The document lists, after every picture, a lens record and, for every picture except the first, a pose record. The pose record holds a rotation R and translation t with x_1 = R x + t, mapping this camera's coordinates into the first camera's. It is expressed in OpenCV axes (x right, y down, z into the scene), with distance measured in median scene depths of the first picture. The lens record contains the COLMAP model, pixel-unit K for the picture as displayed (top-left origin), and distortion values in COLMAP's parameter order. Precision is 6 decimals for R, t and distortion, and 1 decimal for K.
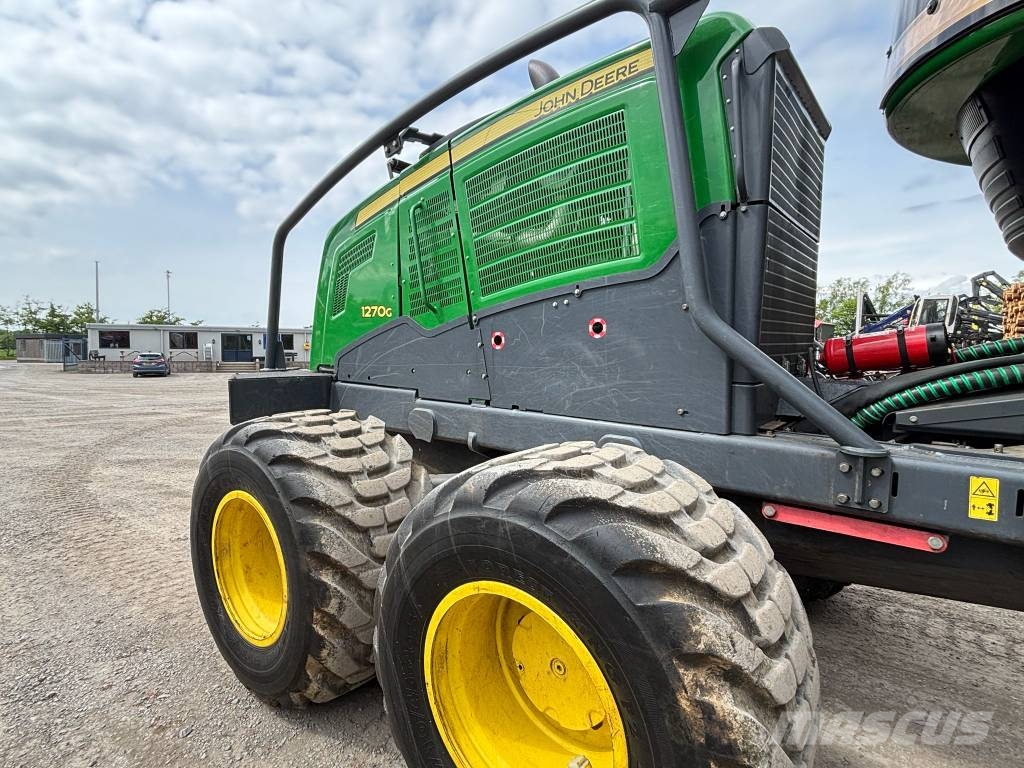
lens RADIAL K [[540.5, 0, 503.4], [0, 540.5, 387.6], [0, 0, 1]] dist [0.002725, -0.001962]
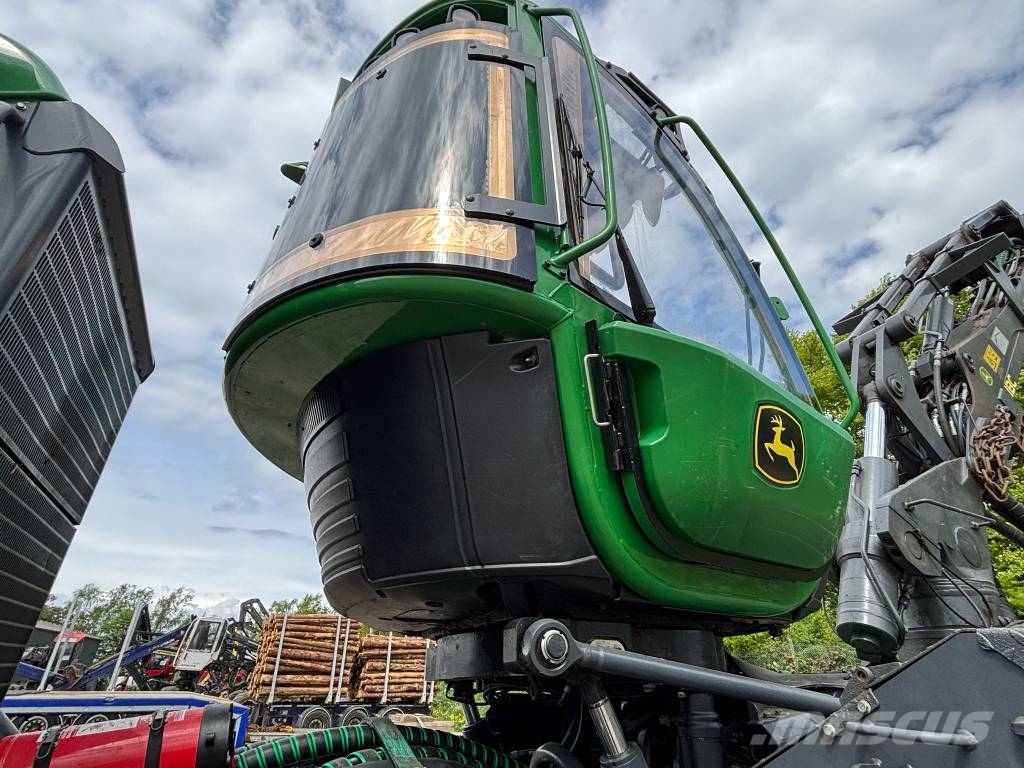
lens RADIAL K [[540.5, 0, 504.6], [0, 540.5, 383.8], [0, 0, 1]] dist [0.002725, -0.001962]
pose [[0.418251, 0.447743, 0.790312, 0.209271], [0.037151, 0.860909, -0.507400, -0.071804], [-0.907571, 0.241582, 0.343442, 0.291635]]
